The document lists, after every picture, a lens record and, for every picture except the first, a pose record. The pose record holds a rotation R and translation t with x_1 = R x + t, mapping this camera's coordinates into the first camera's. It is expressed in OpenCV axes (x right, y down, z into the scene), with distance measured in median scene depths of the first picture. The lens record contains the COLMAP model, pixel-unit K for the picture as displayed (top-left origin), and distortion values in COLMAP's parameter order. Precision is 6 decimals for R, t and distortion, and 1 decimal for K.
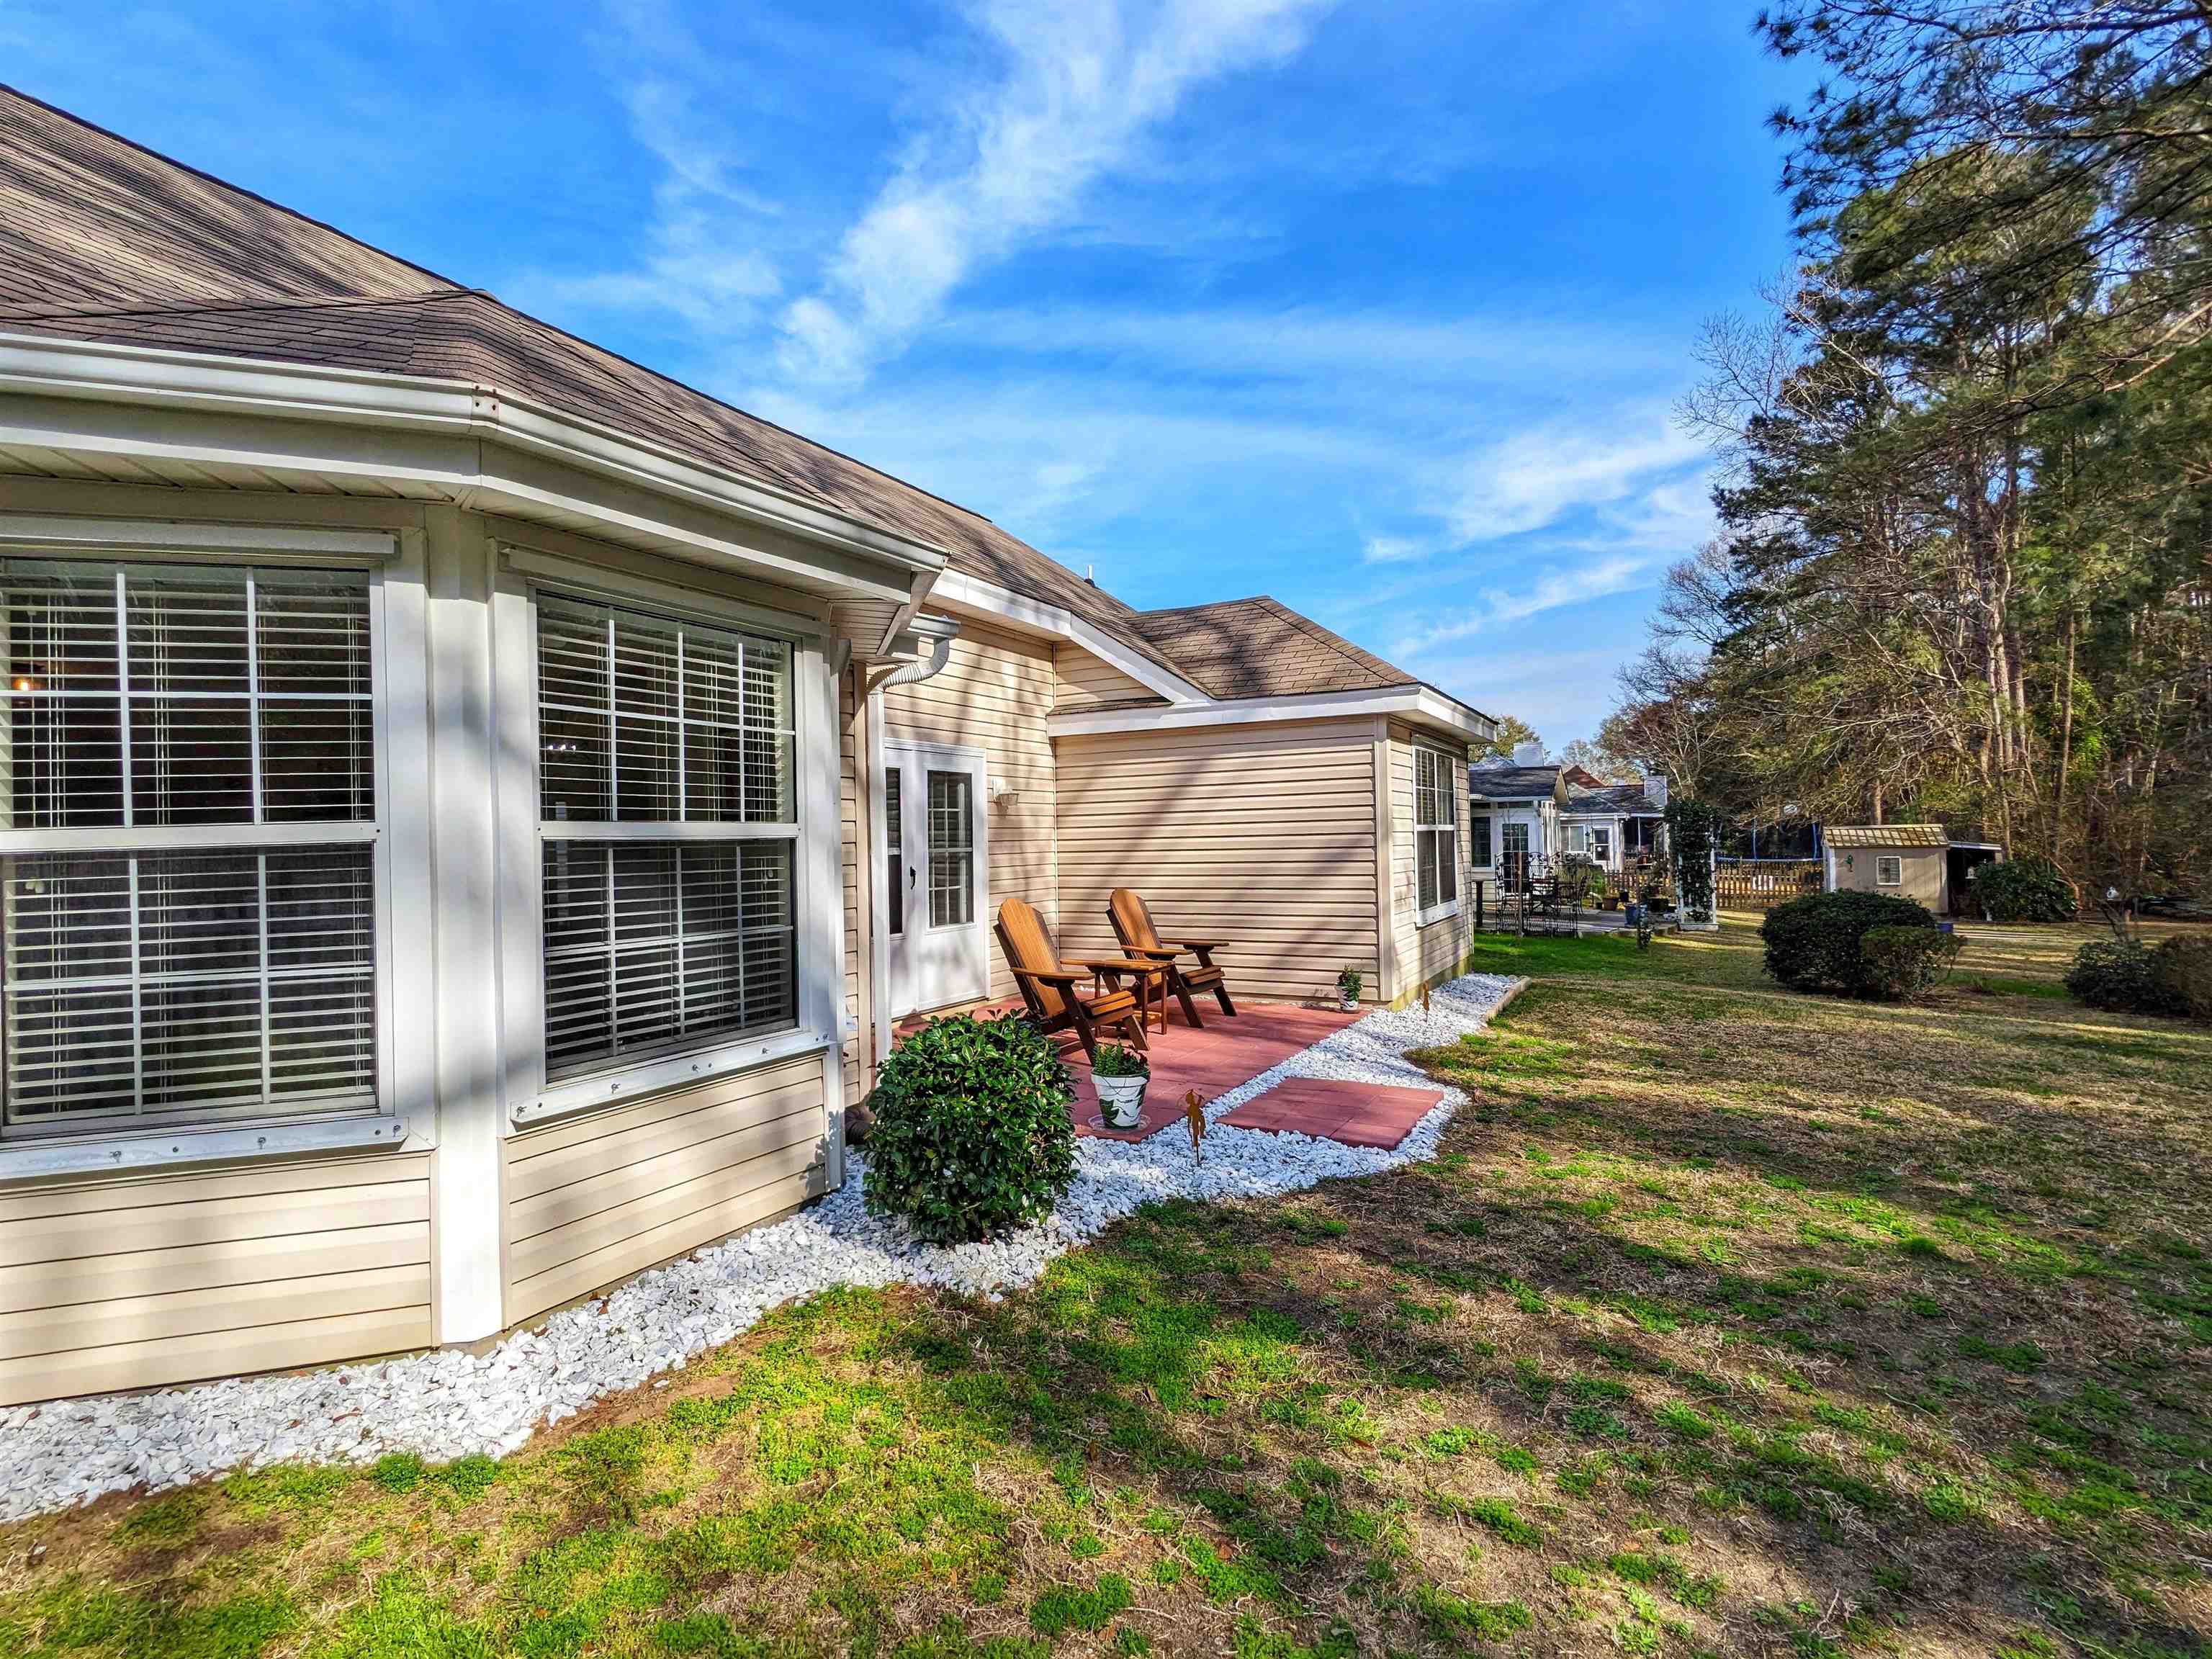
lens RADIAL K [[1068.6, 0, 1074.0], [0, 1068.6, 831.3], [0, 0, 1]] dist [-0.005012, 0.002180]
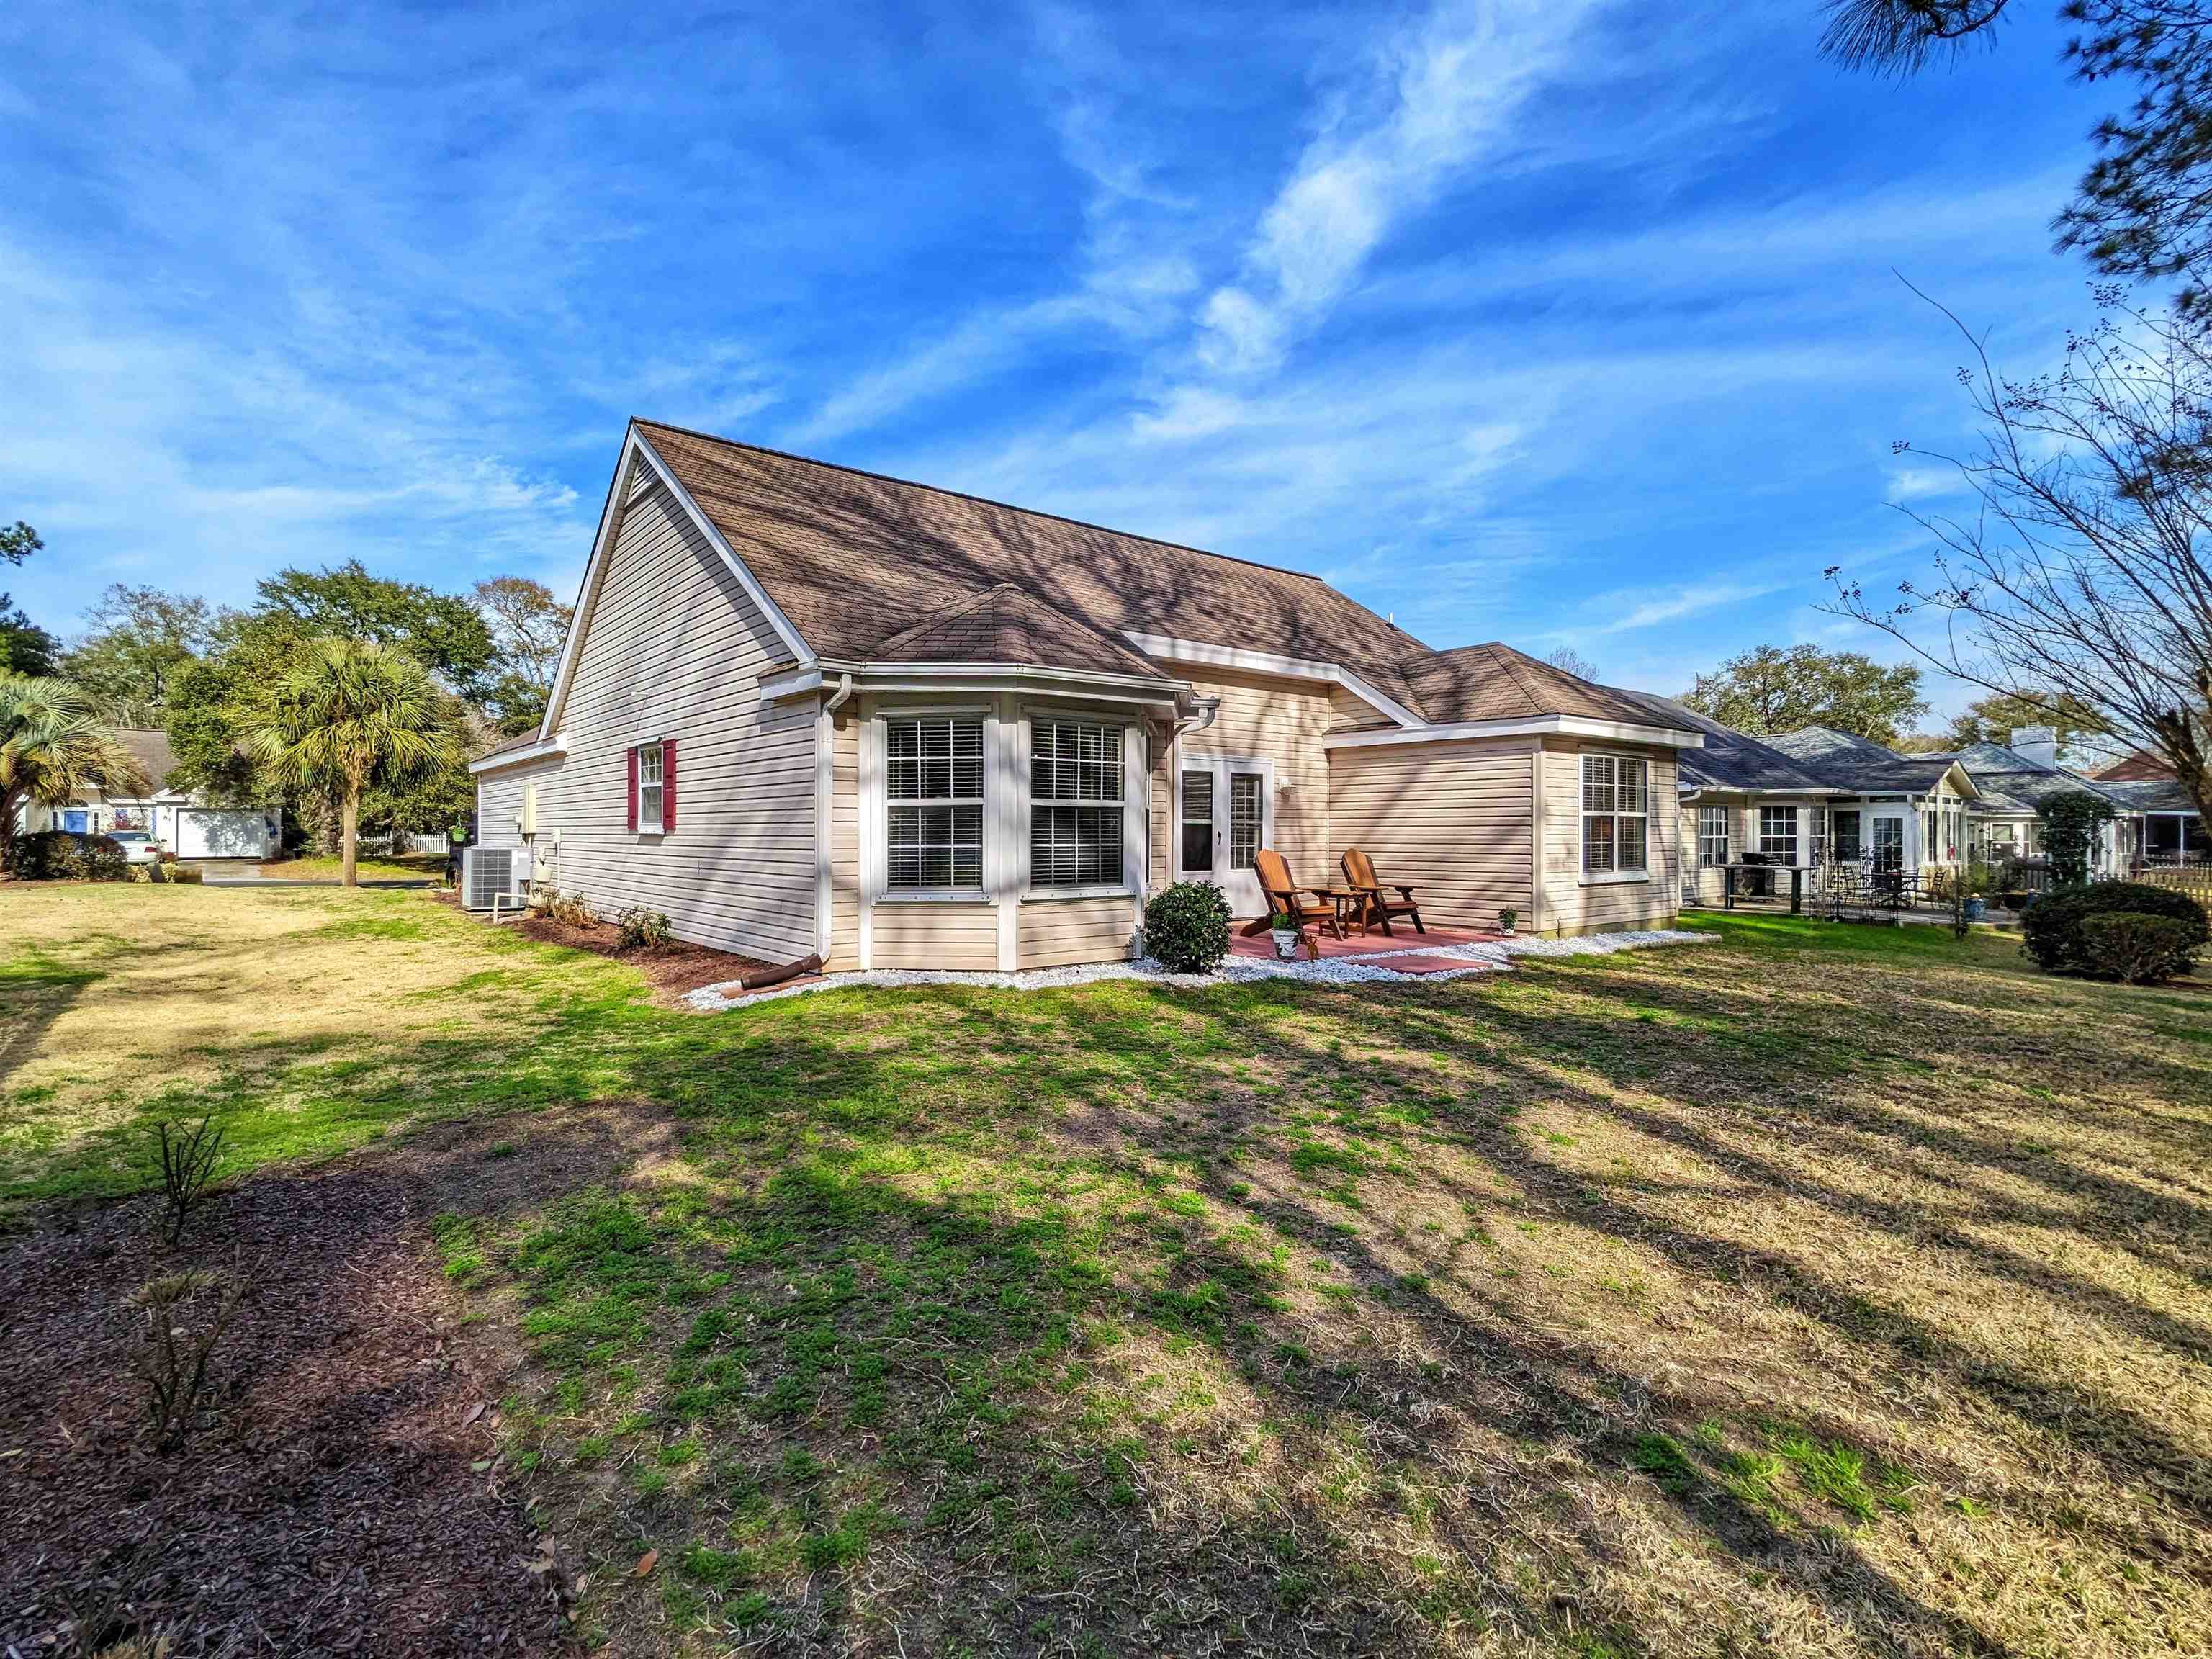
lens RADIAL K [[1068.6, 0, 1070.1], [0, 1068.6, 842.3], [0, 0, 1]] dist [-0.005012, 0.002180]
pose [[0.928991, 0.024565, -0.369287, 0.226630], [-0.016756, 0.999563, 0.024340, 0.012232], [0.369724, -0.016424, 0.928997, -0.558869]]
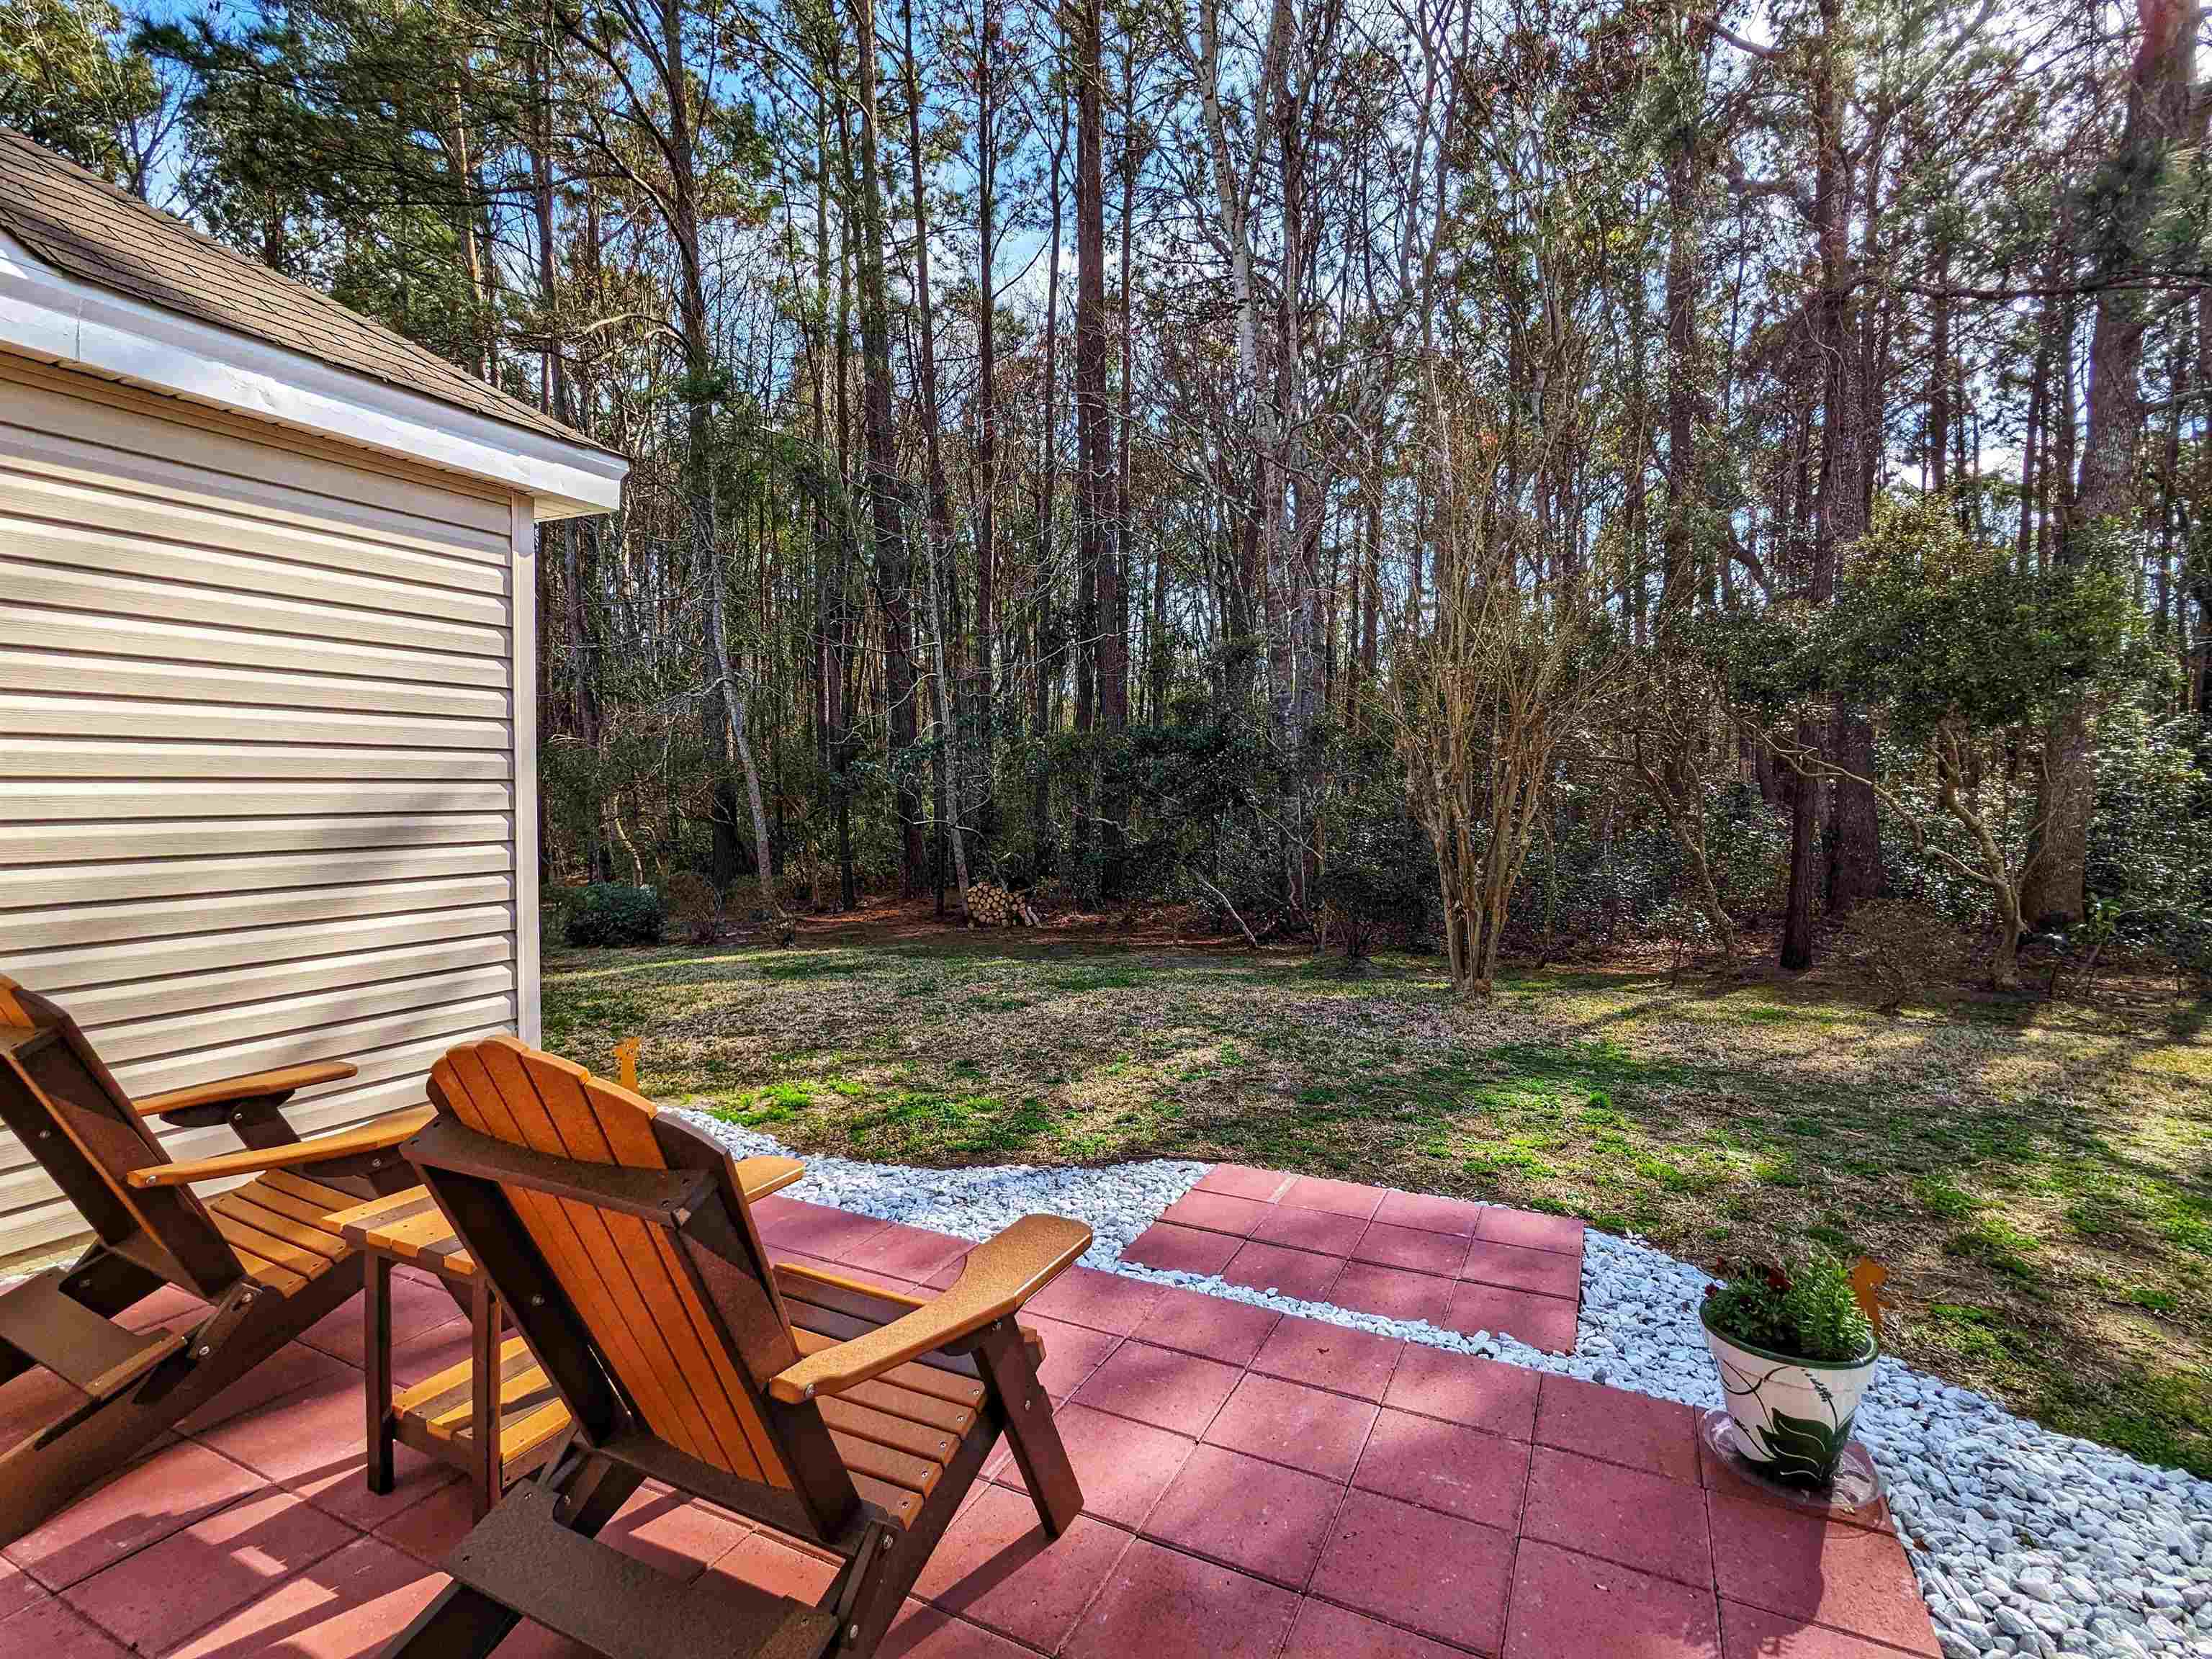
lens RADIAL K [[1068.6, 0, 1092.2], [0, 1068.6, 827.8], [0, 0, 1]] dist [-0.005012, 0.002180]
pose [[-0.071463, -0.020815, 0.997226, -0.191593], [-0.013696, 0.999708, 0.019886, 0.021296], [-0.997349, -0.012237, -0.071727, 0.771626]]
